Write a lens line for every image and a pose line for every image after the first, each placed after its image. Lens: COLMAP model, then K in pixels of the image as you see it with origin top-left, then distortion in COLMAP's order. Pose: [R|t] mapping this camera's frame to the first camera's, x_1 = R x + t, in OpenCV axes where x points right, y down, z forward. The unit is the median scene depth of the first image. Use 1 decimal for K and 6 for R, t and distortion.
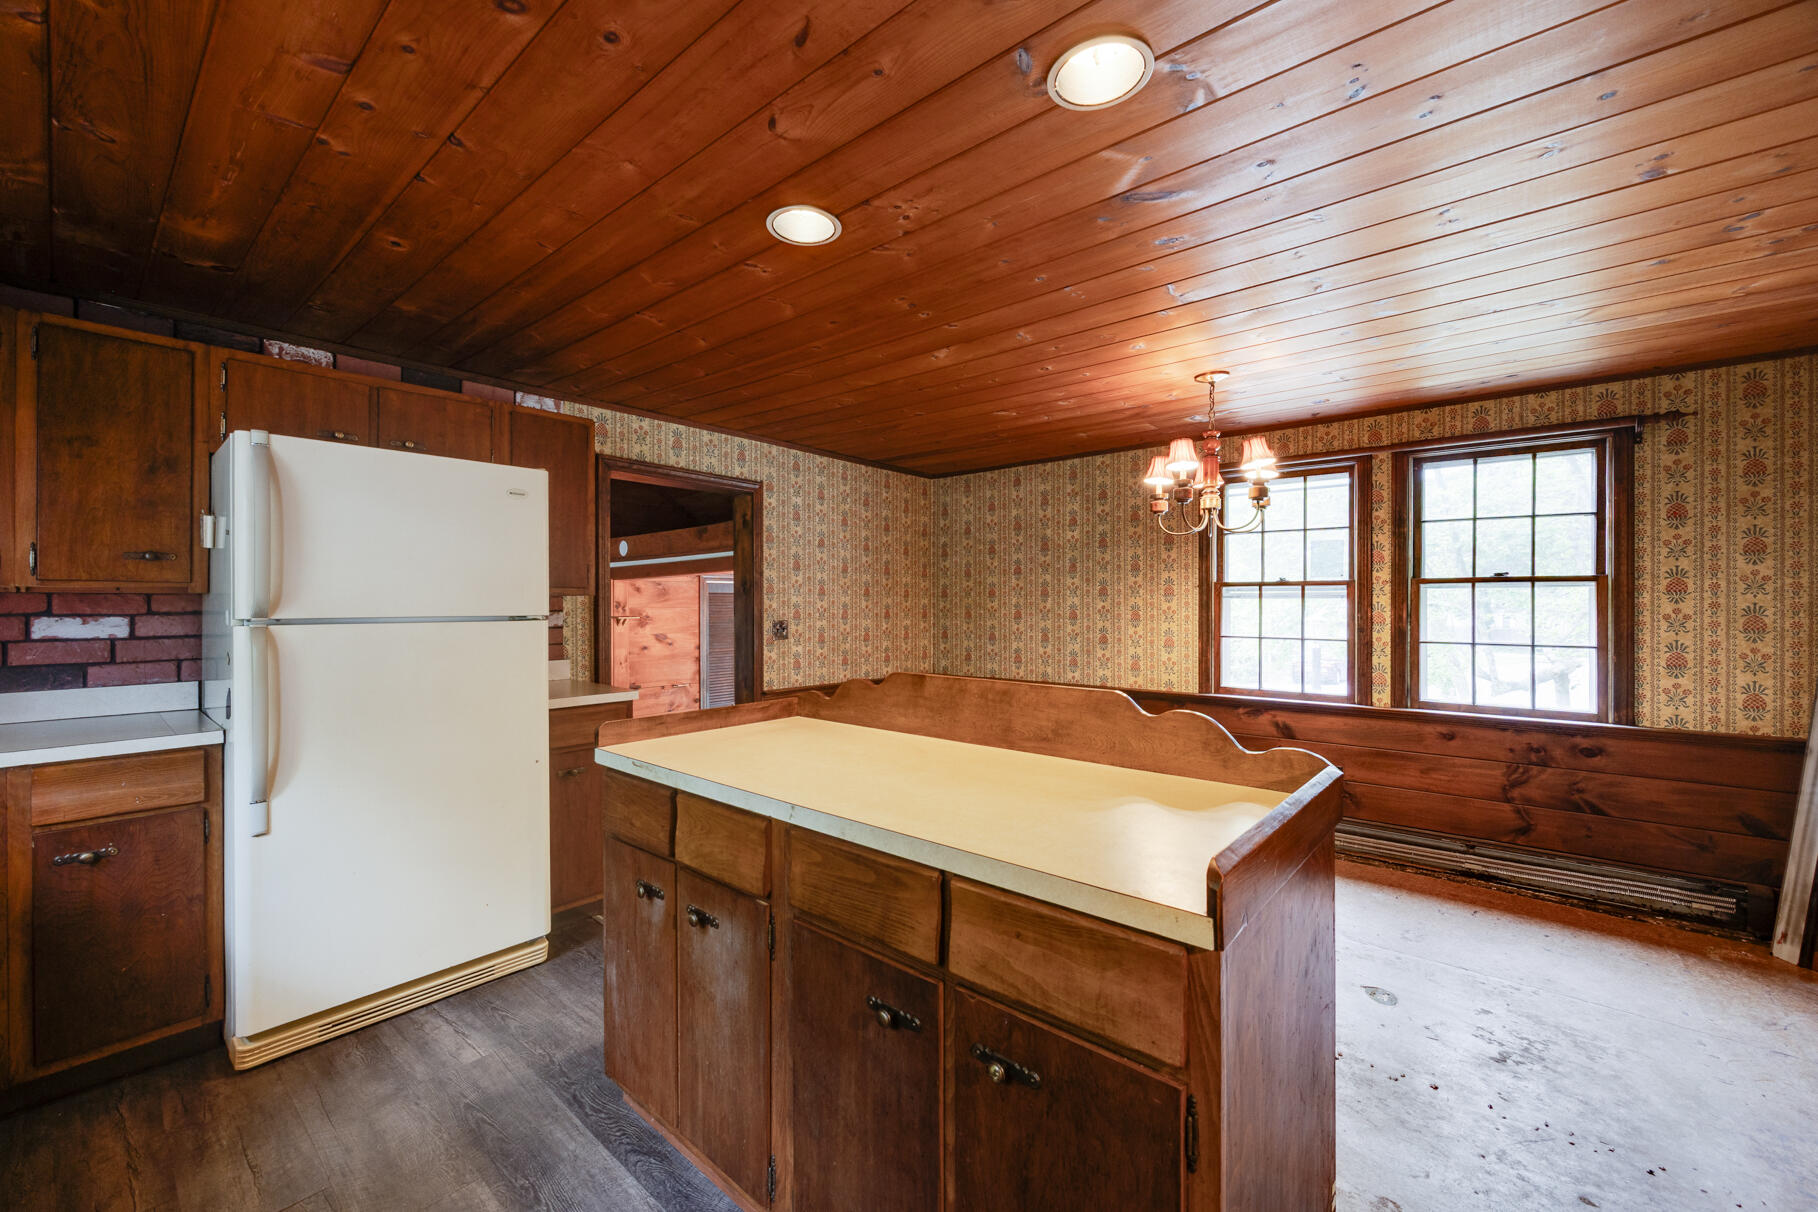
lens RADIAL K [[736.6, 0, 905.0], [0, 736.6, 606.3], [0, 0, 1]] dist [0.000003, -0.000009]
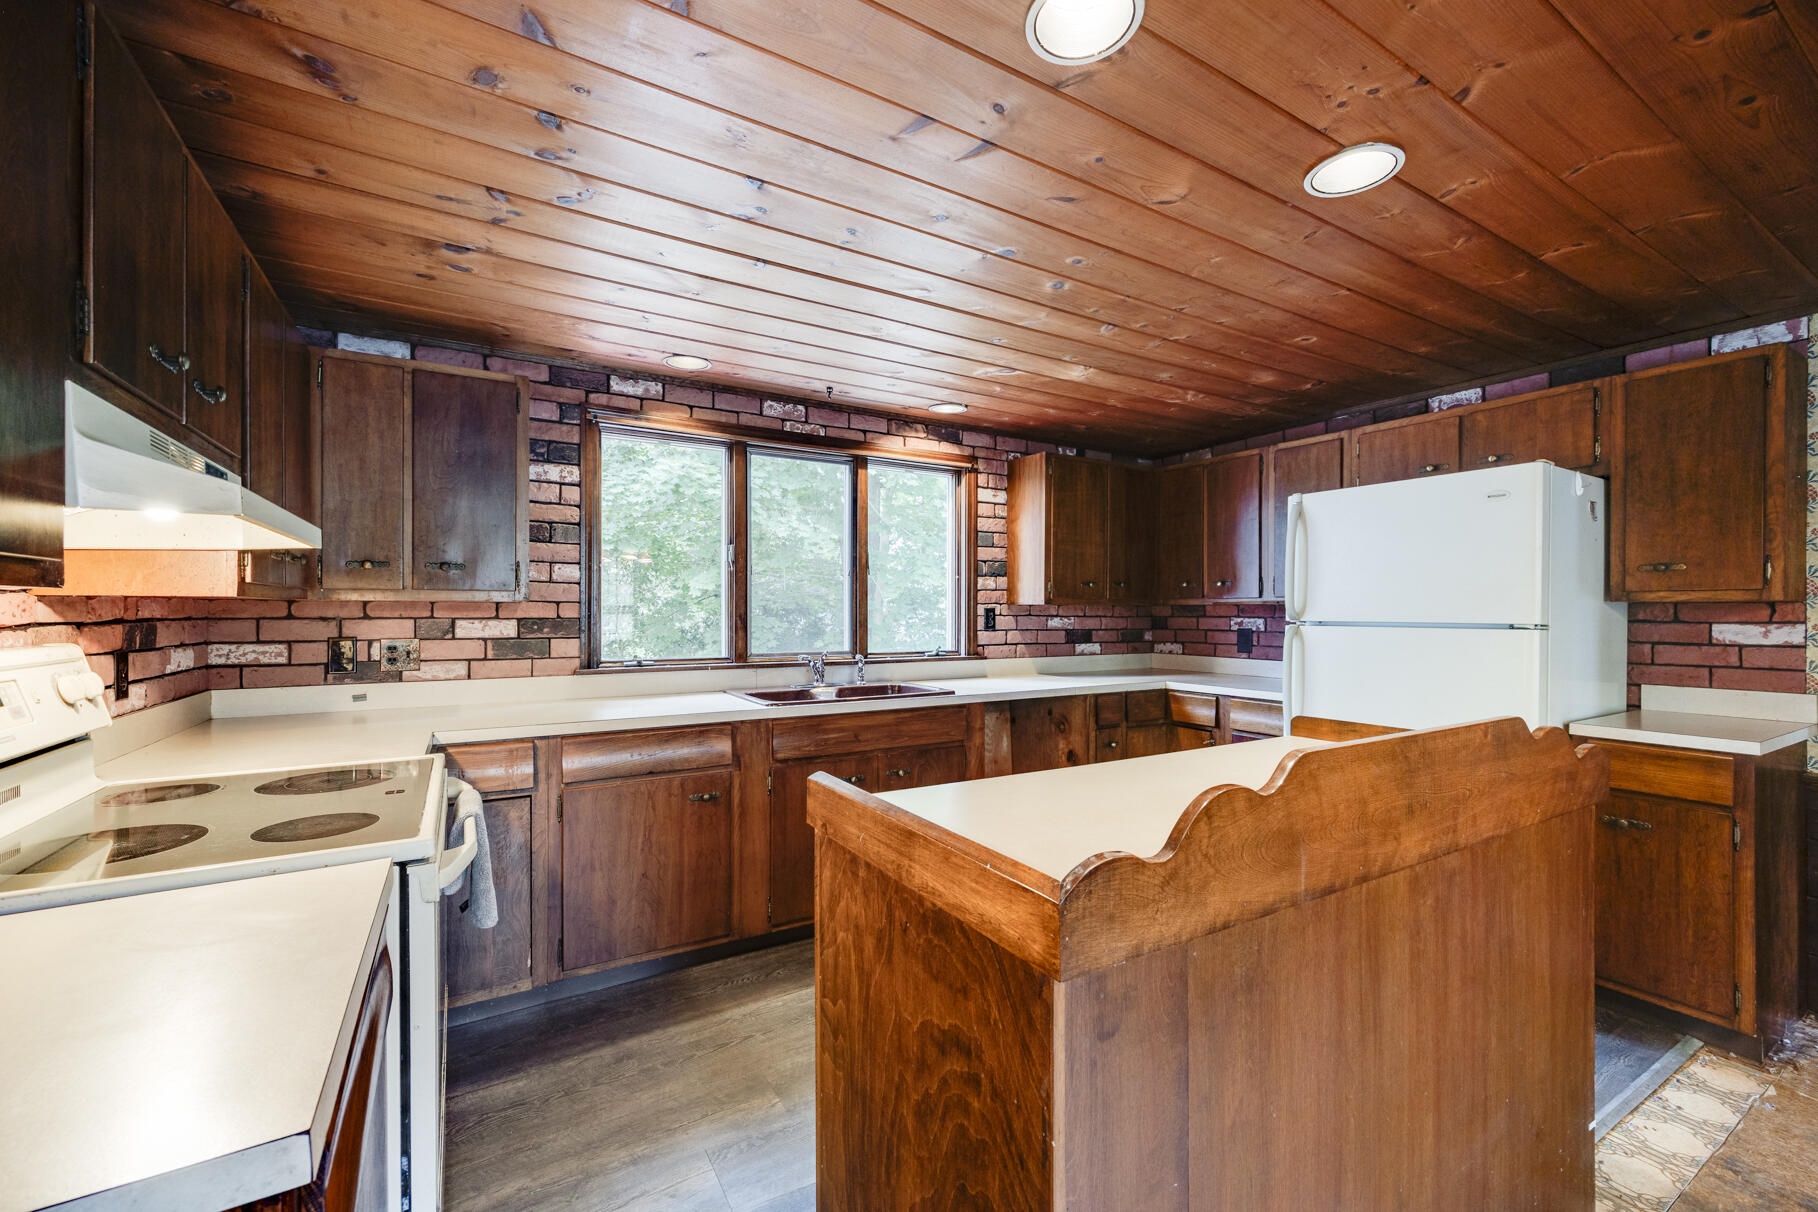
lens RADIAL K [[736.6, 0, 905.0], [0, 736.6, 606.3], [0, 0, 1]] dist [0.000003, -0.000009]
pose [[-0.312917, -0.002341, -0.949777, 0.582249], [-0.003068, 0.999994, -0.001454, -0.005891], [0.949775, 0.002459, -0.312923, 0.535493]]
